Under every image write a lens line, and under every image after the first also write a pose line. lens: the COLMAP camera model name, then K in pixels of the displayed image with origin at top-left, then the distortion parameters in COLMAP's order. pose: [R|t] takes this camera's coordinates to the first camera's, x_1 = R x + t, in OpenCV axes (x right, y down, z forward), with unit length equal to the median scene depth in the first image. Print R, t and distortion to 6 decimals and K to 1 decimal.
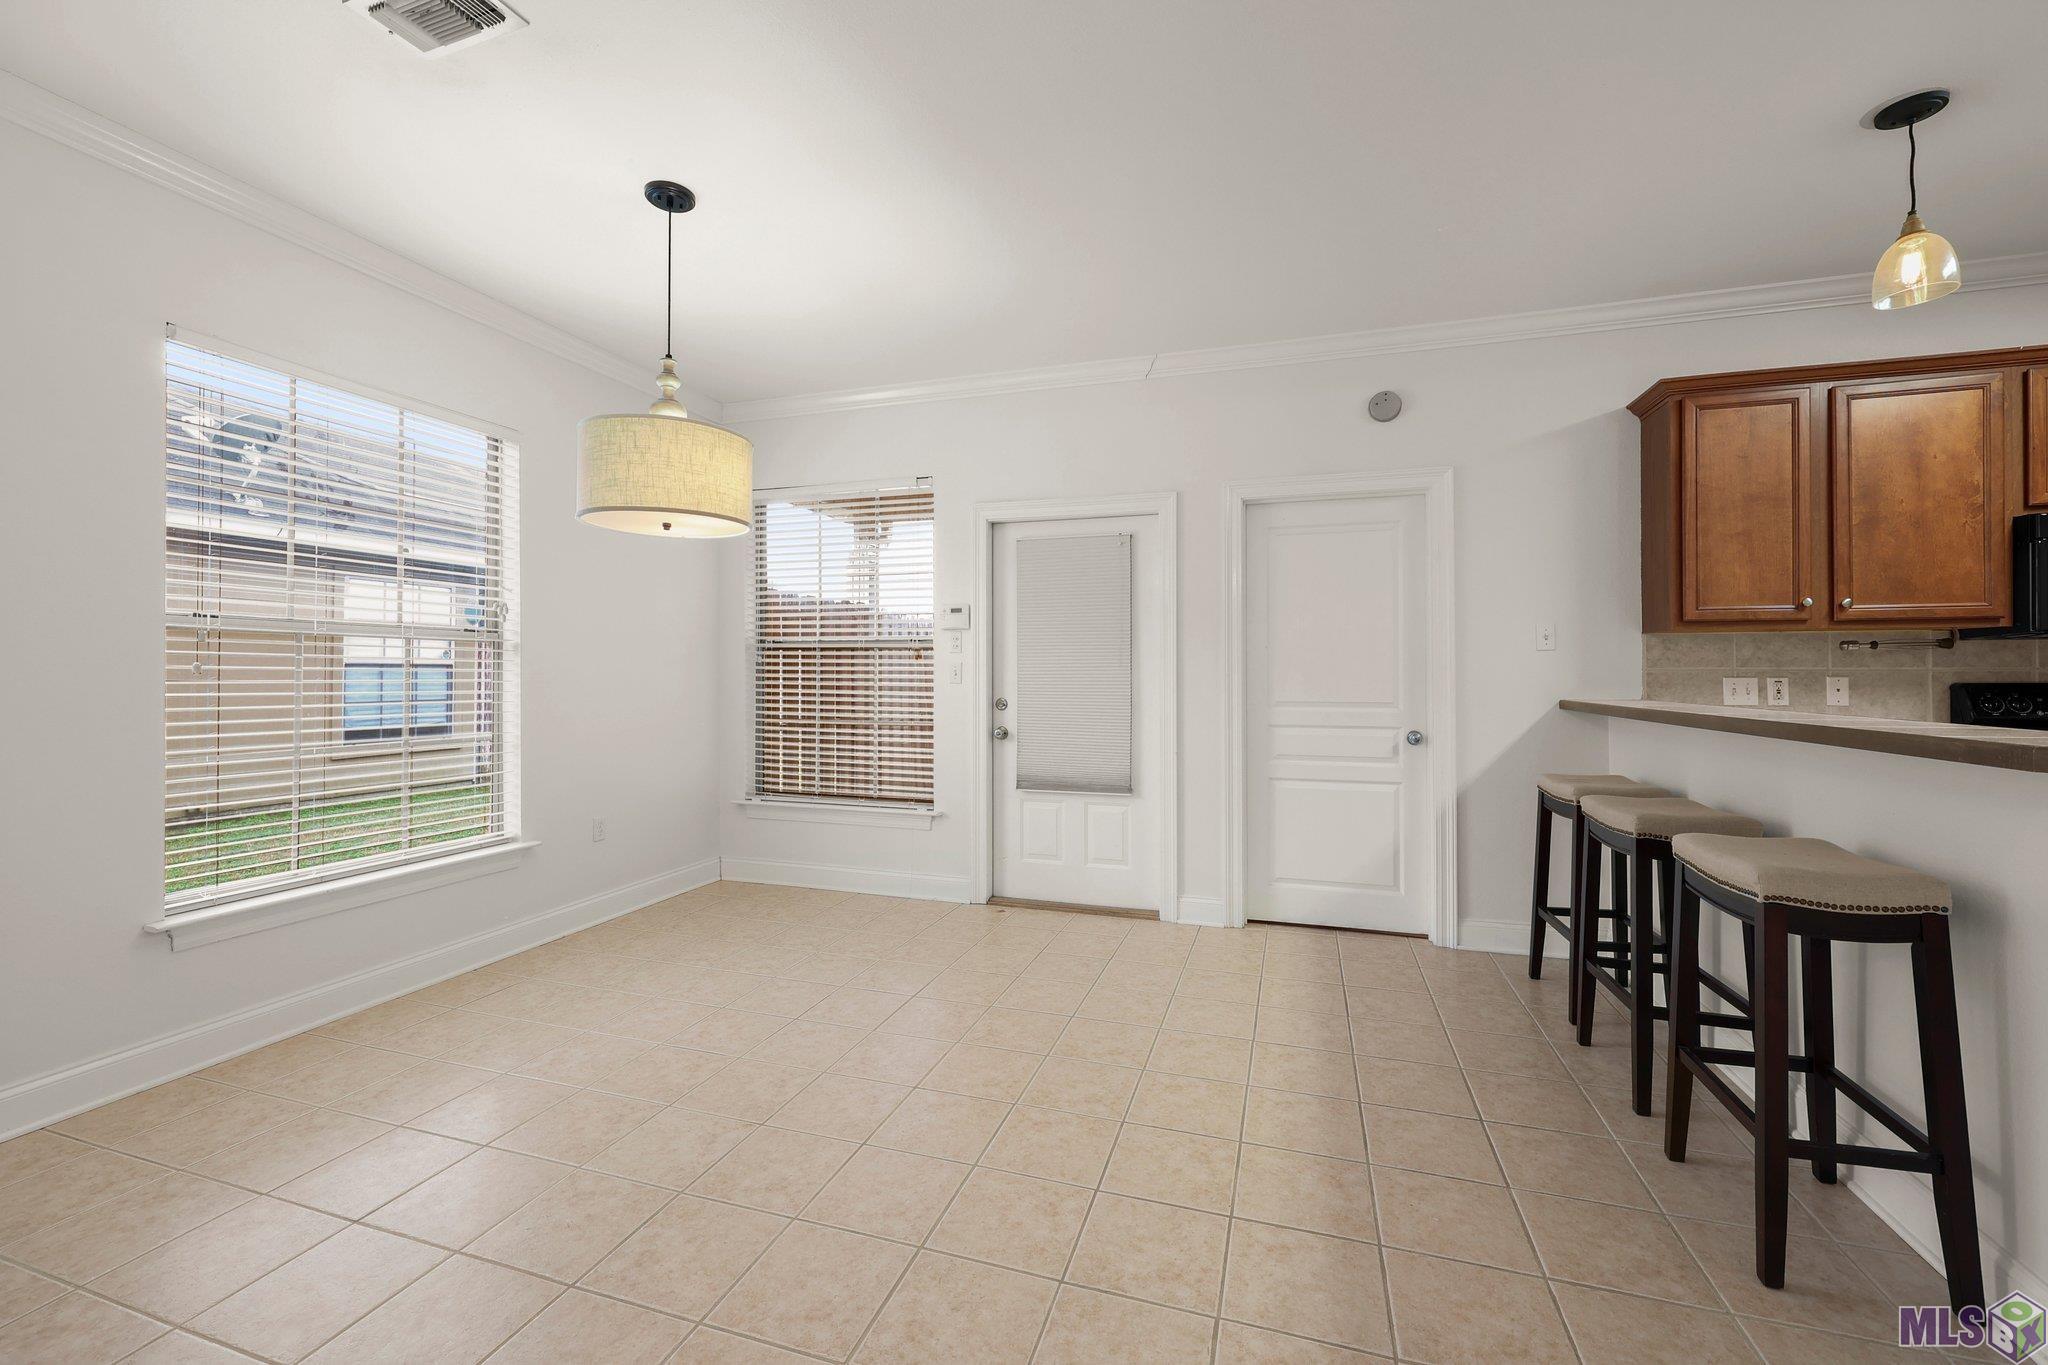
lens RADIAL K [[829.3, 0, 1024.6], [0, 829.3, 662.3], [0, 0, 1]] dist [-0.000846, 0.000393]
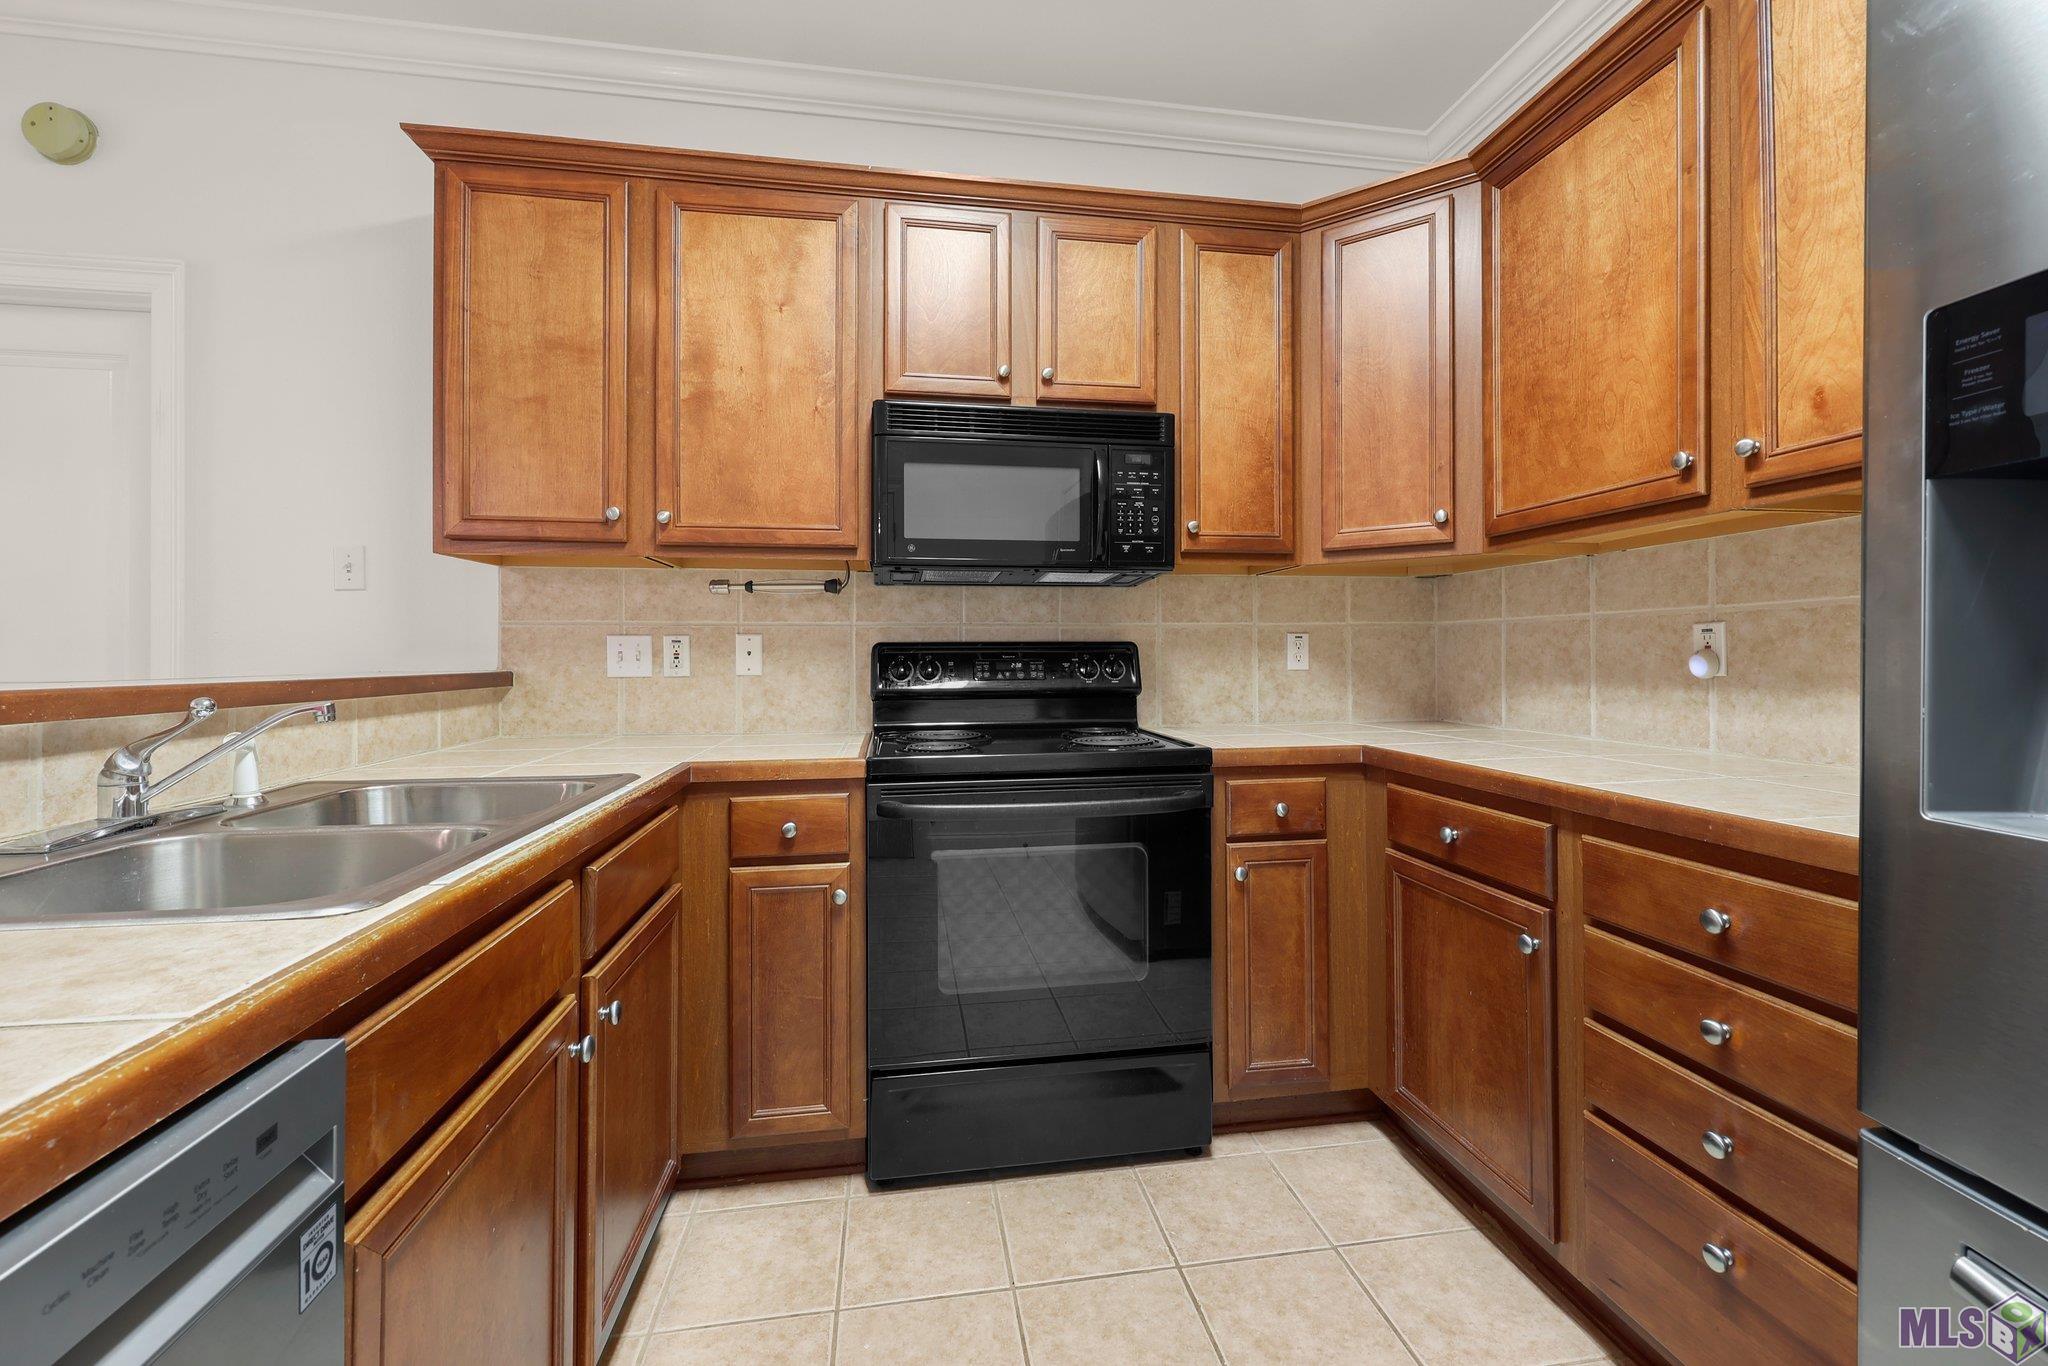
lens RADIAL K [[832.7, 0, 1020.9], [0, 832.7, 642.1], [0, 0, 1]] dist [-0.001482, 0.000264]
pose [[0.892510, 0.004455, 0.451005, 0.813569], [-0.004377, 0.999990, -0.001214, 0.022326], [-0.451006, -0.000891, 0.892521, 0.249237]]
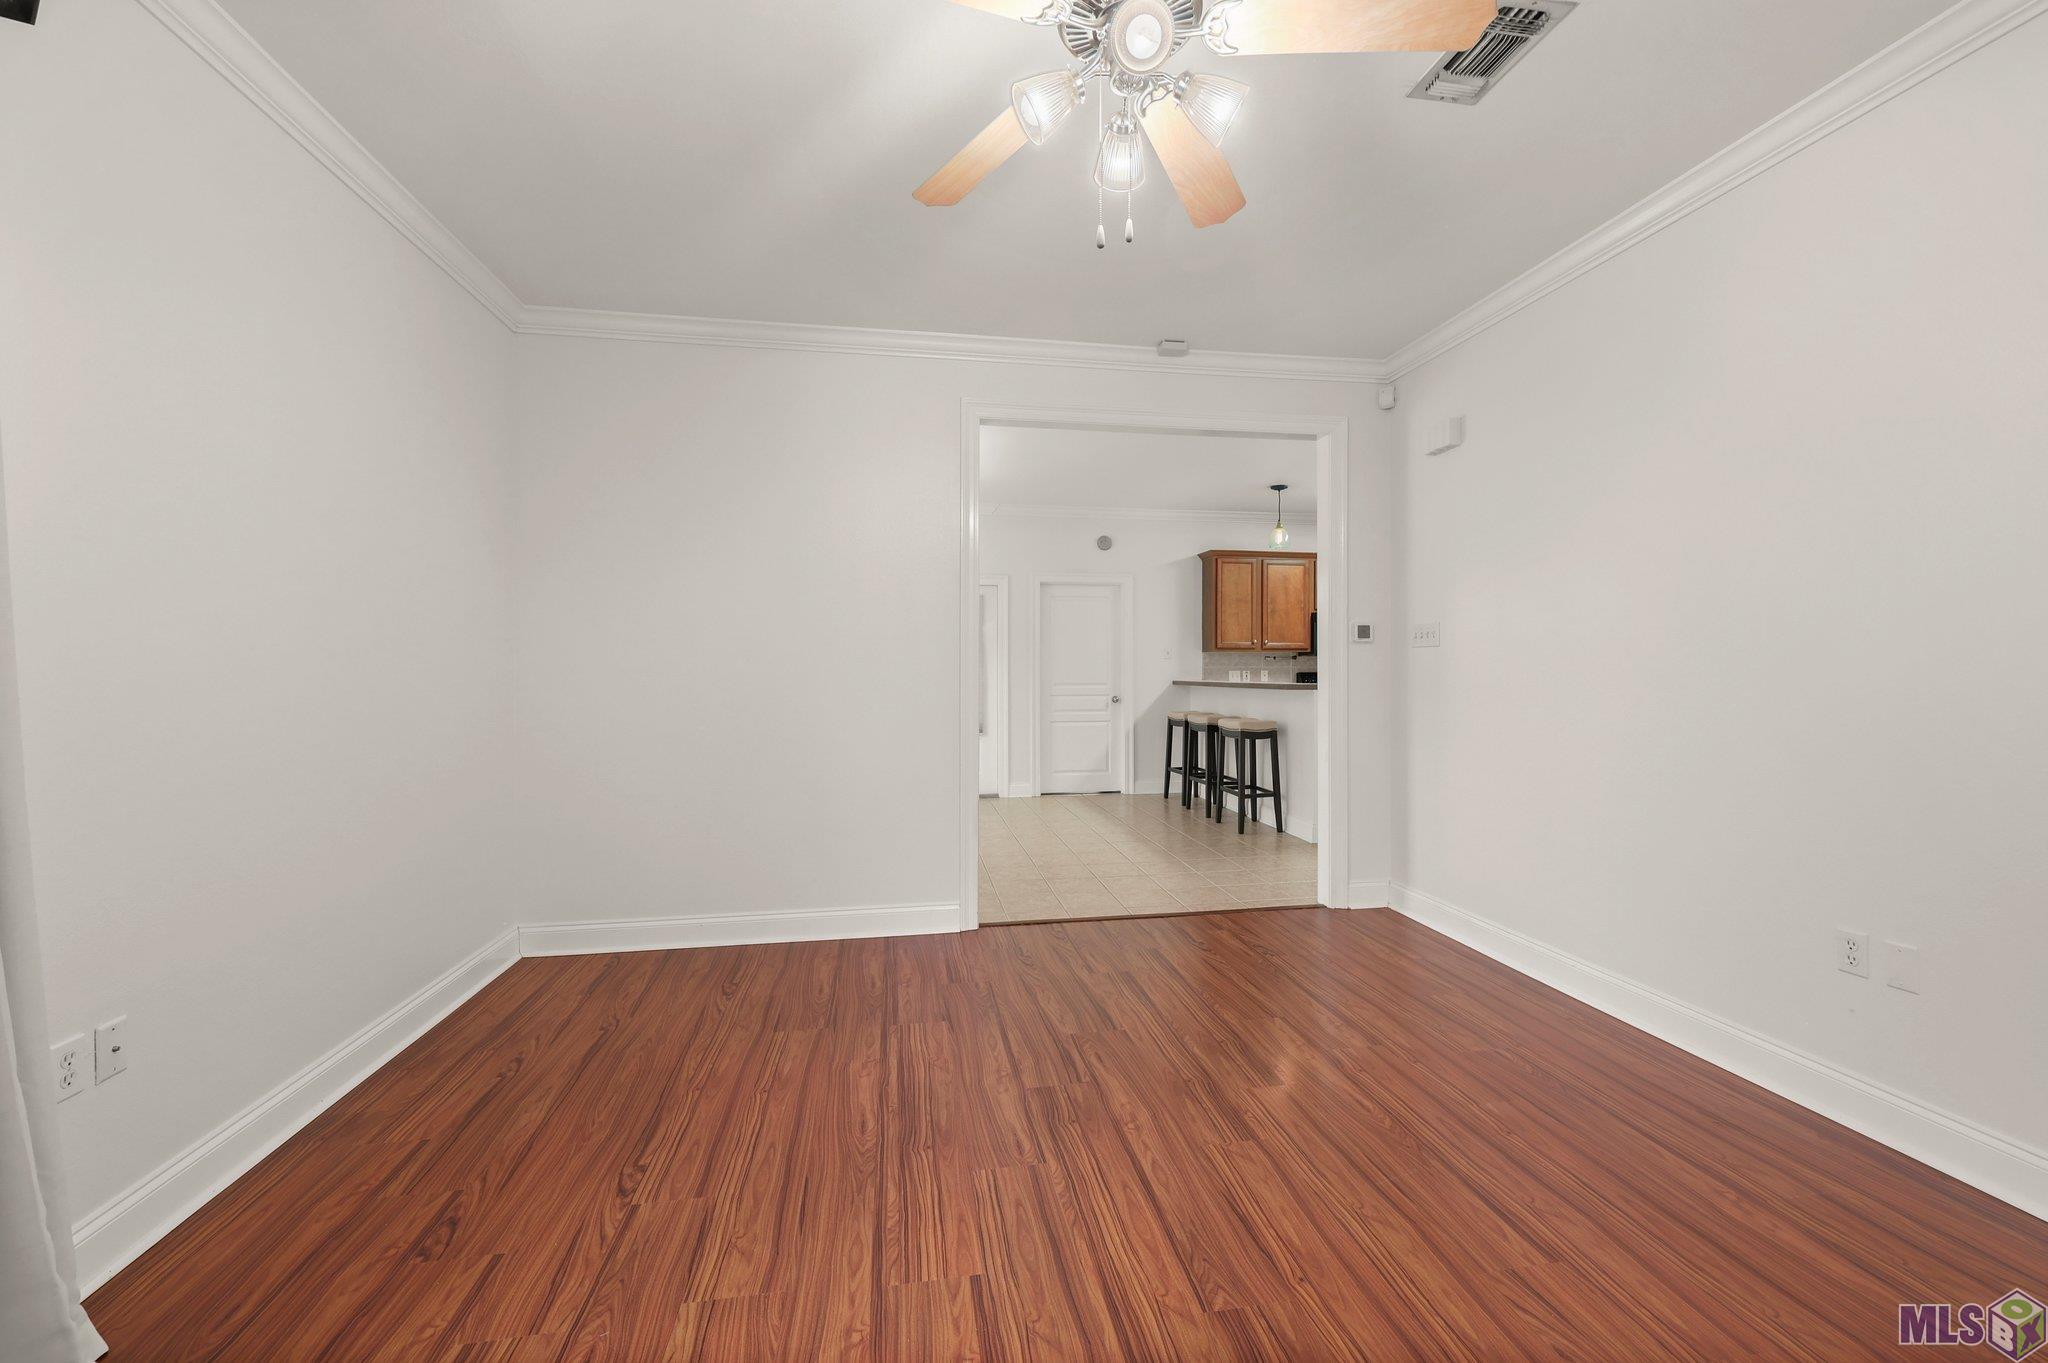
lens RADIAL K [[829.3, 0, 1024.6], [0, 829.3, 661.3], [0, 0, 1]] dist [-0.000846, 0.000393]
pose [[0.892583, 0.001099, 0.450883, -0.764807], [-0.003745, 0.999981, 0.004976, -0.018091], [-0.450868, -0.006130, 0.892569, -0.872028]]
